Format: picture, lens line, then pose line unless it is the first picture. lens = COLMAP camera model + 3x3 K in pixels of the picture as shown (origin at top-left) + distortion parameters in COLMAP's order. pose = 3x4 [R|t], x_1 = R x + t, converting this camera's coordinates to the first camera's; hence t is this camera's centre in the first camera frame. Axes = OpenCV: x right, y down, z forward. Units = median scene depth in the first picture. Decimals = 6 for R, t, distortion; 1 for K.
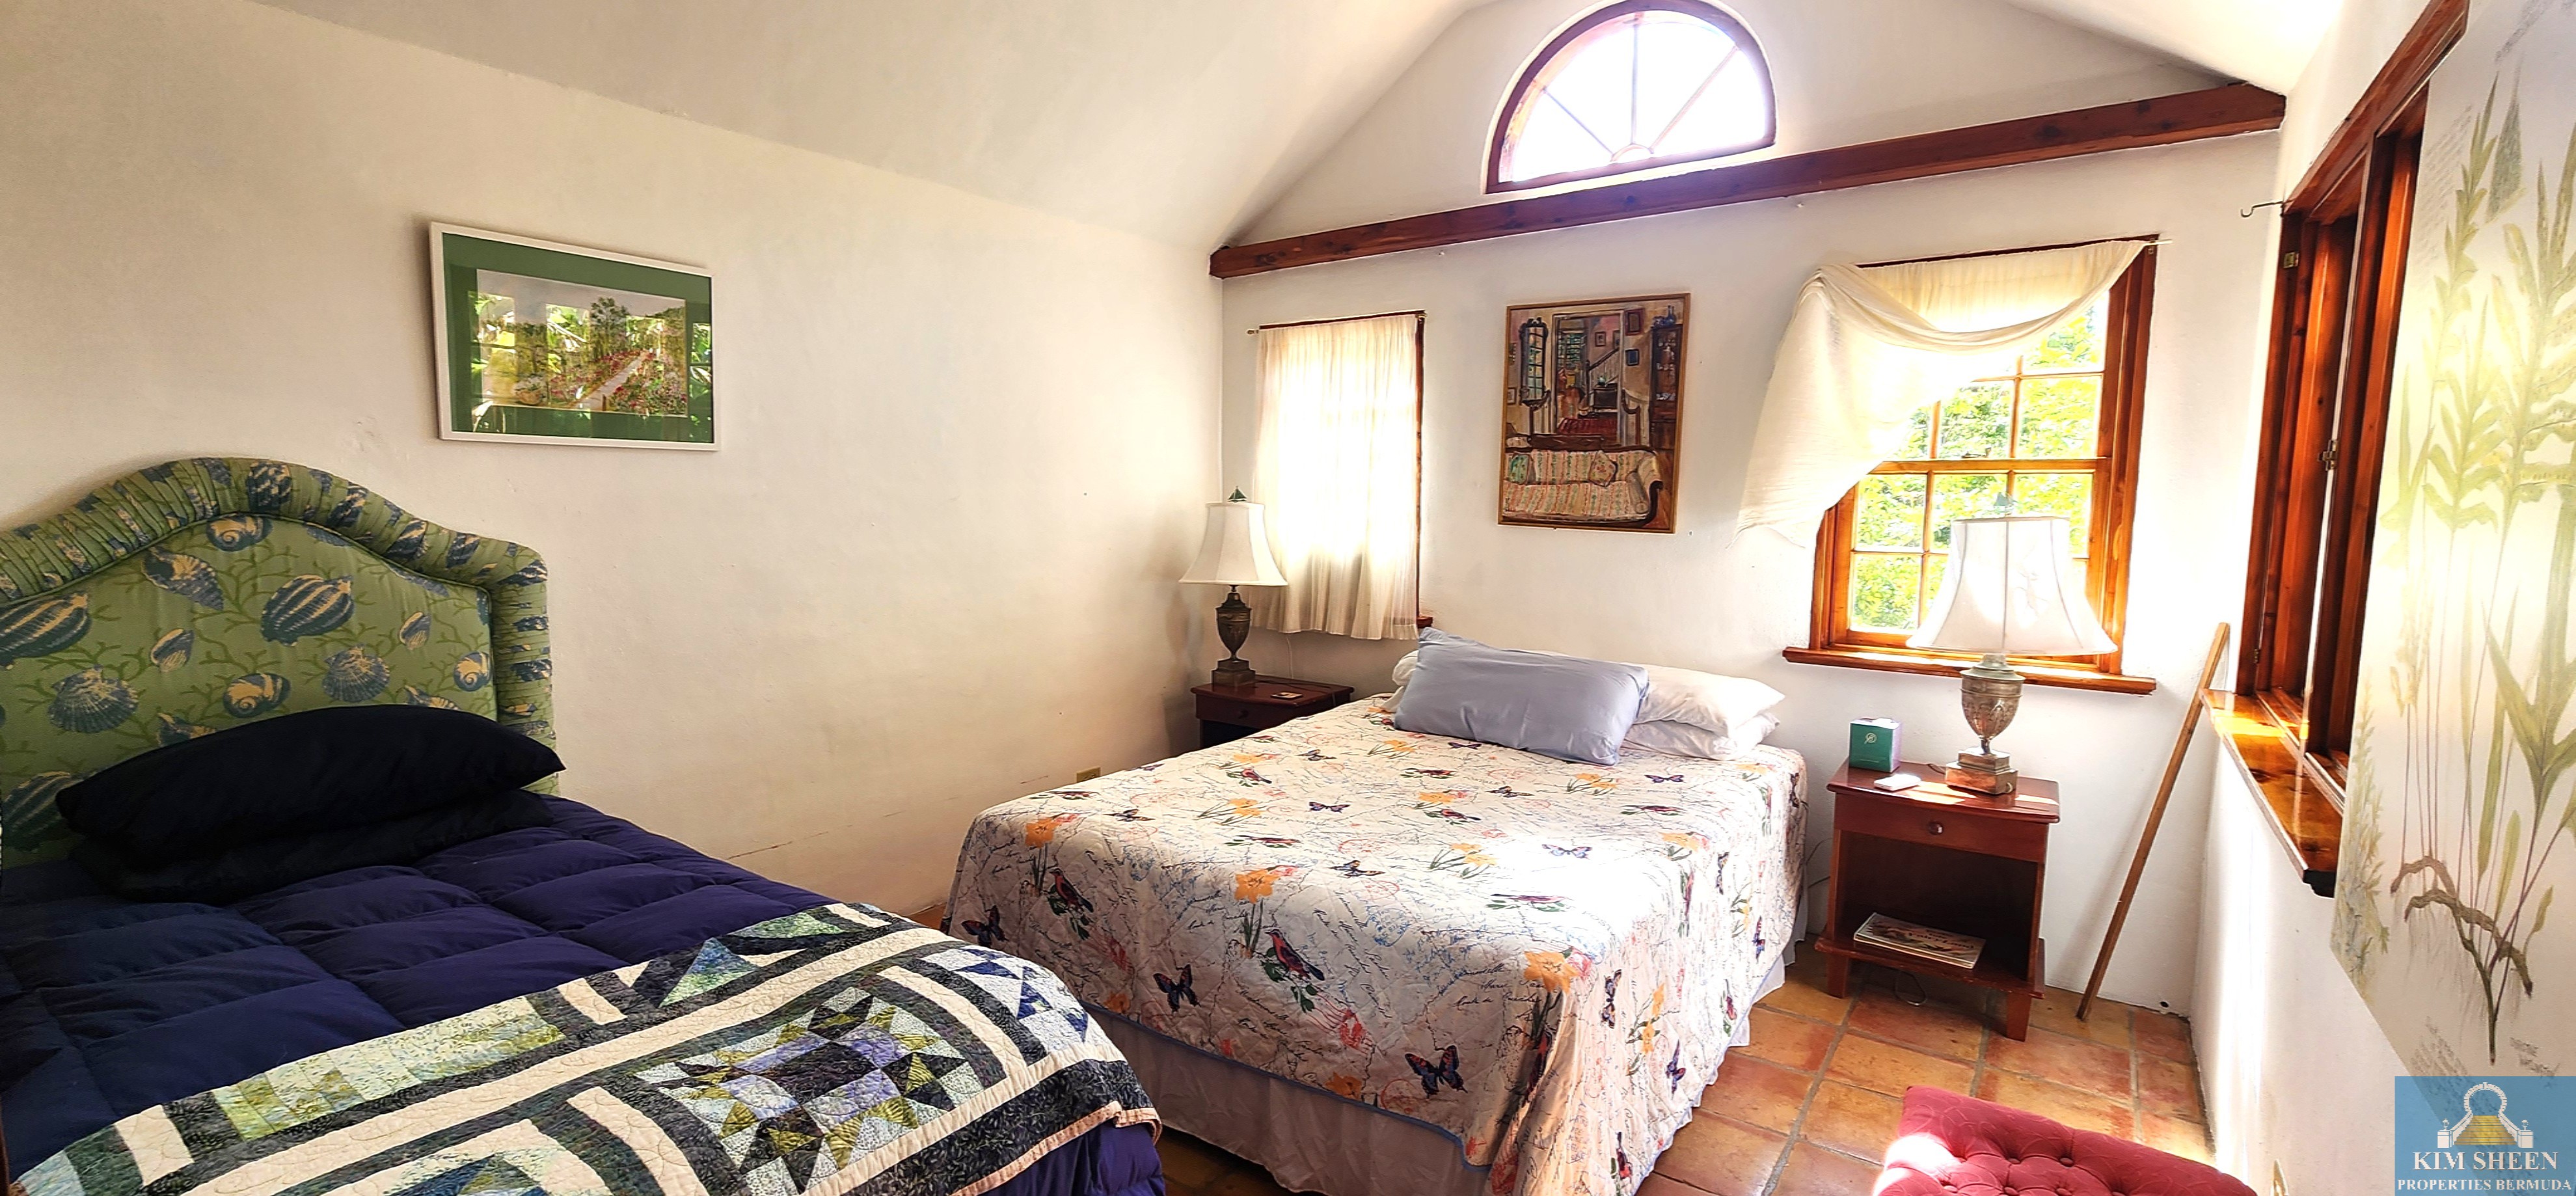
lens RADIAL K [[1085.4, 0, 1288.0], [0, 1085.4, 598.0], [0, 0, 1]] dist [-0.001795, -0.000235]
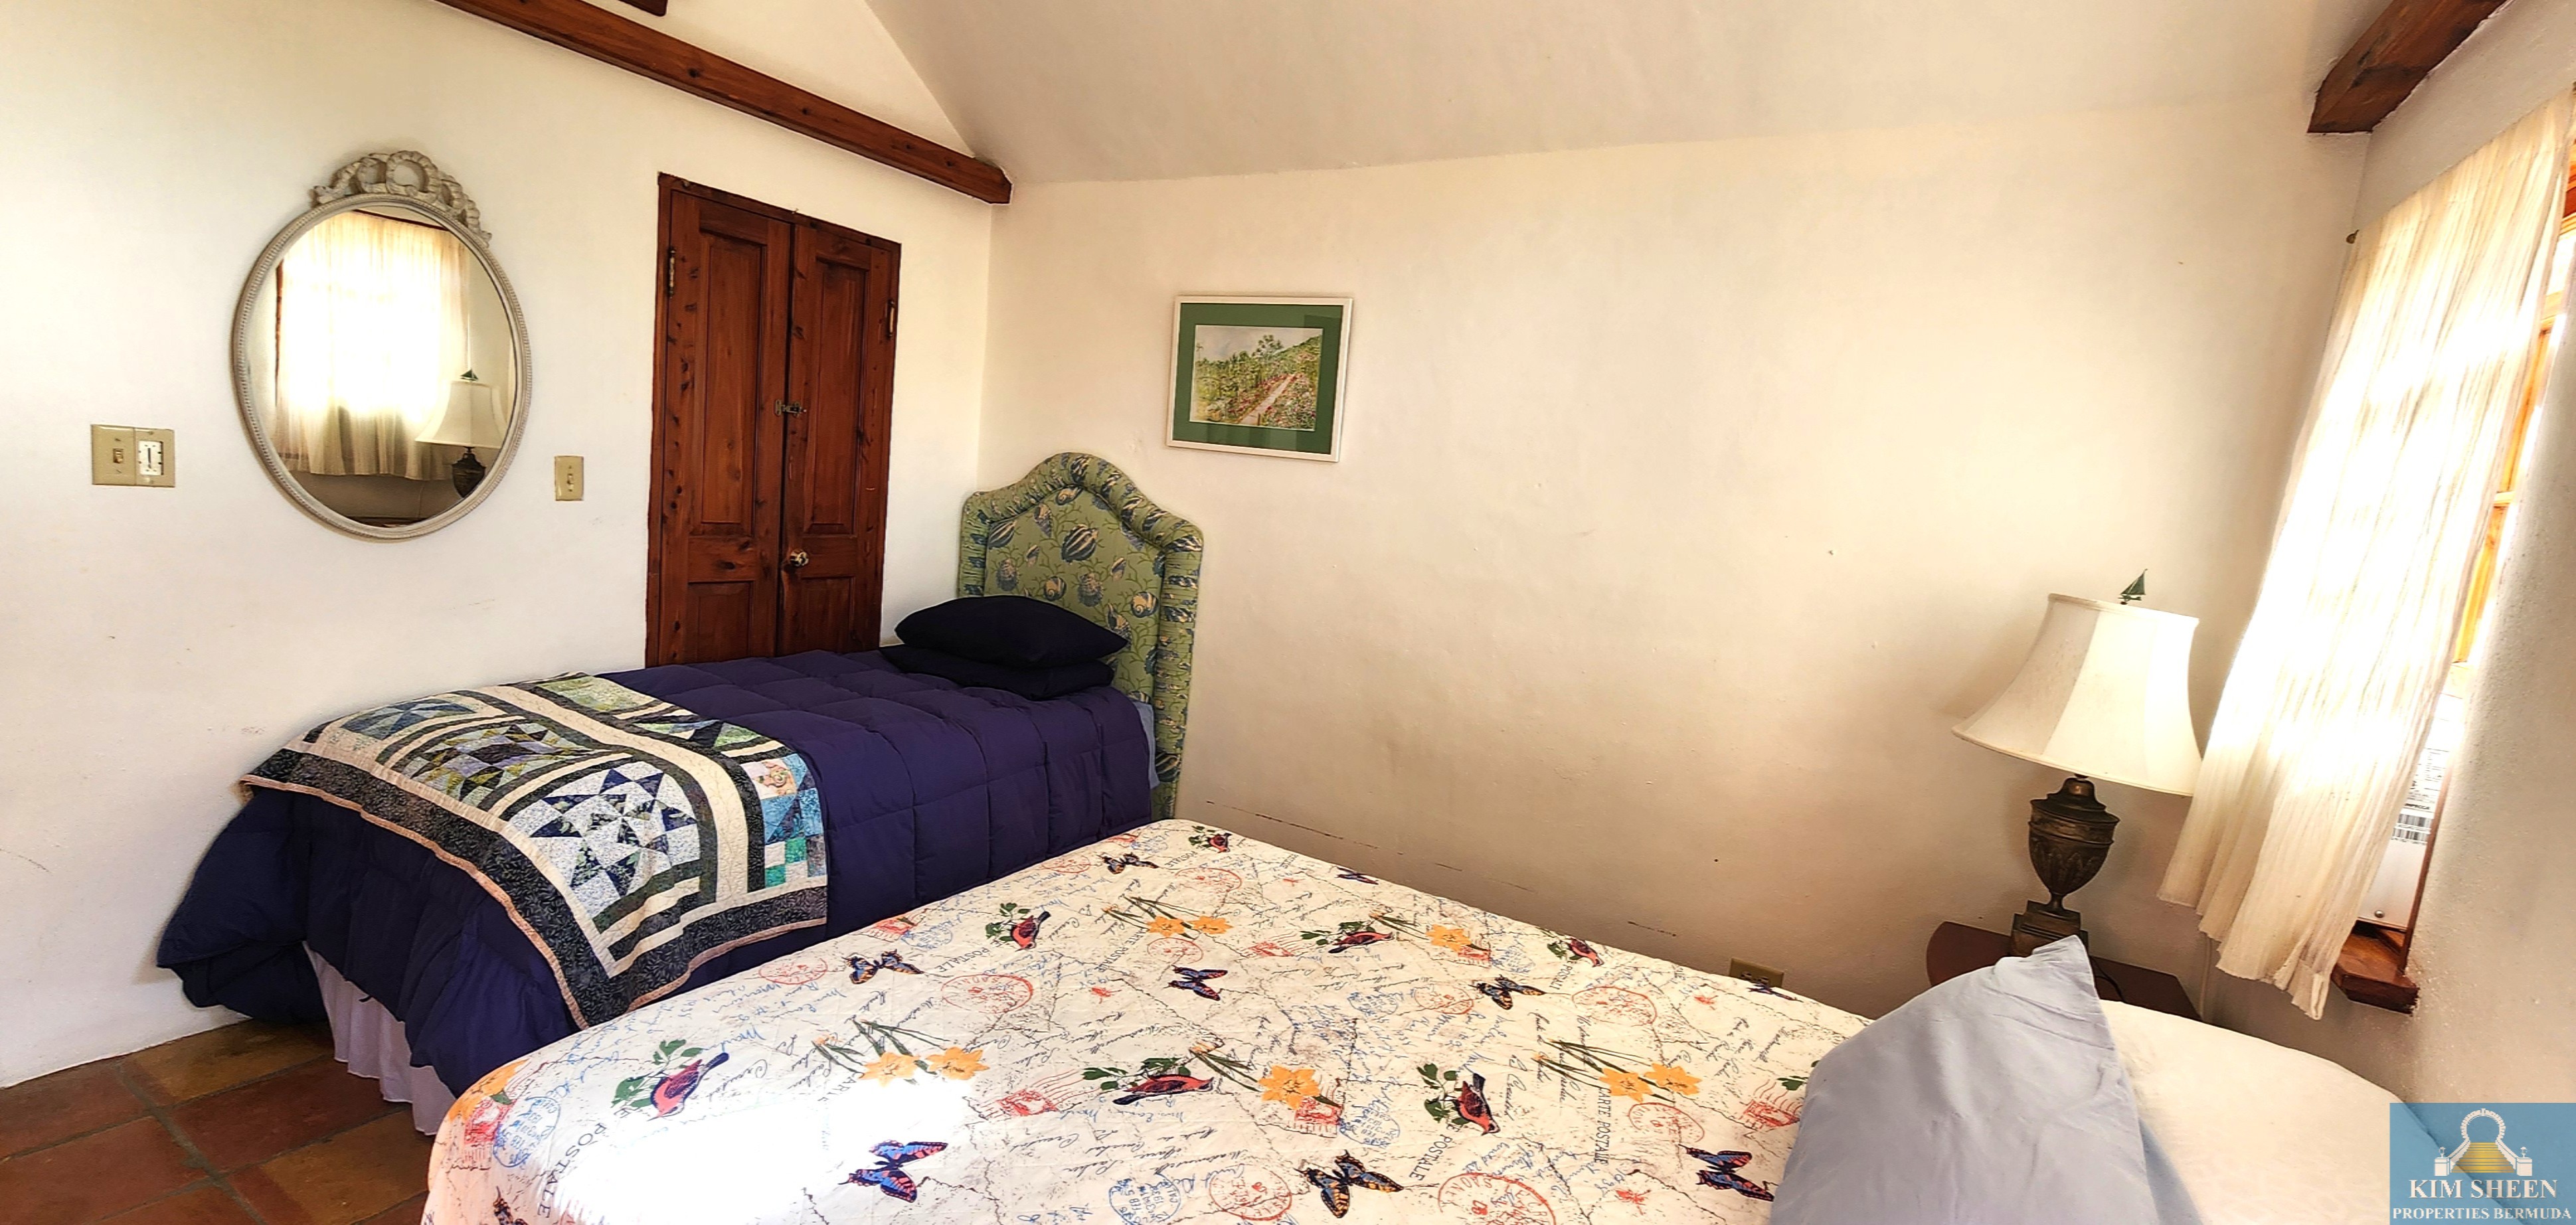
lens RADIAL K [[1107.1, 0, 1288.0], [0, 1107.1, 612.5], [0, 0, 1]] dist [0.002009, 0.000101]
pose [[0.089674, 0.119023, -0.988834, 0.724164], [-0.193002, 0.976091, 0.099986, -0.105883], [0.977092, 0.181880, 0.110502, 1.022042]]
